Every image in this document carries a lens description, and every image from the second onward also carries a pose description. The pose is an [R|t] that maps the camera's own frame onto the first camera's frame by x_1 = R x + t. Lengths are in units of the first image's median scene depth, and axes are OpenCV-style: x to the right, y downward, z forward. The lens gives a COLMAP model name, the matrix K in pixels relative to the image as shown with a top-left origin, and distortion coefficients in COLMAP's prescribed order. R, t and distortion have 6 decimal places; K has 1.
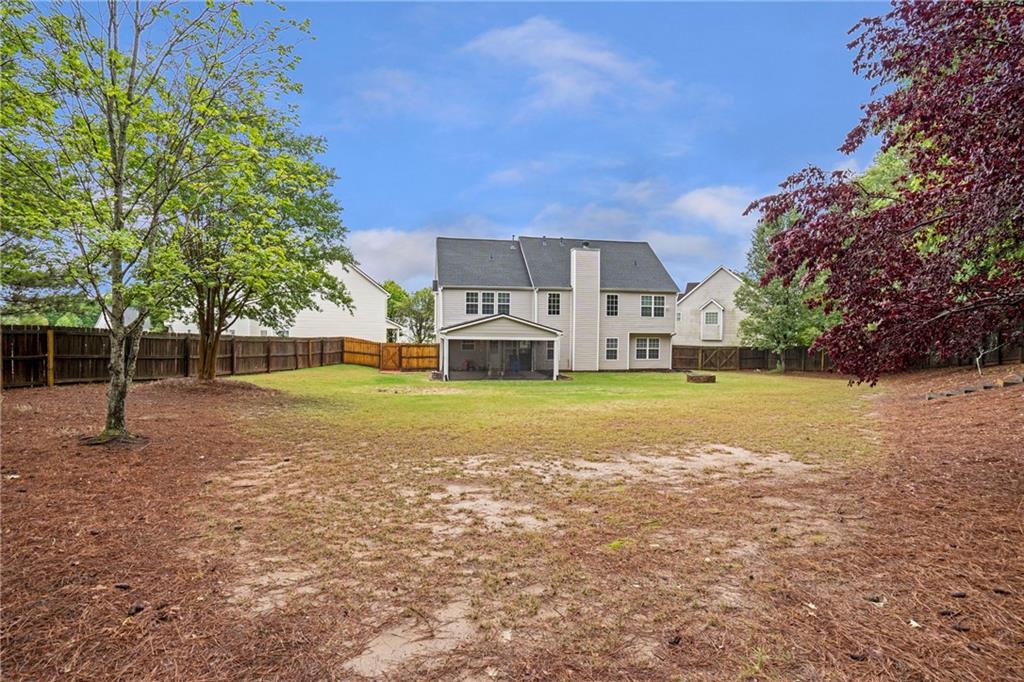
lens RADIAL K [[497.4, 0, 511.6], [0, 497.4, 342.8], [0, 0, 1]] dist [0.000606, -0.000309]
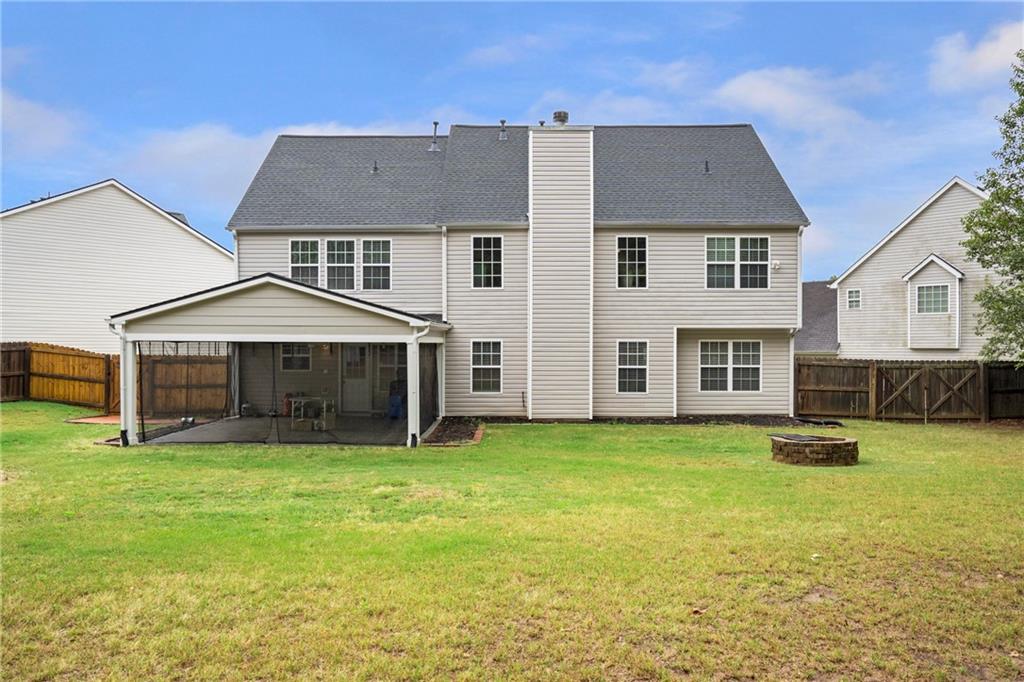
lens RADIAL K [[739.9, 0, 512.2], [0, 739.9, 339.5], [0, 0, 1]] dist [0.036285, 0.003184]
pose [[0.979750, -0.010932, -0.199927, 0.227775], [0.004042, 0.999385, -0.034837, 0.010791], [0.200185, 0.033323, 0.979191, 0.372745]]
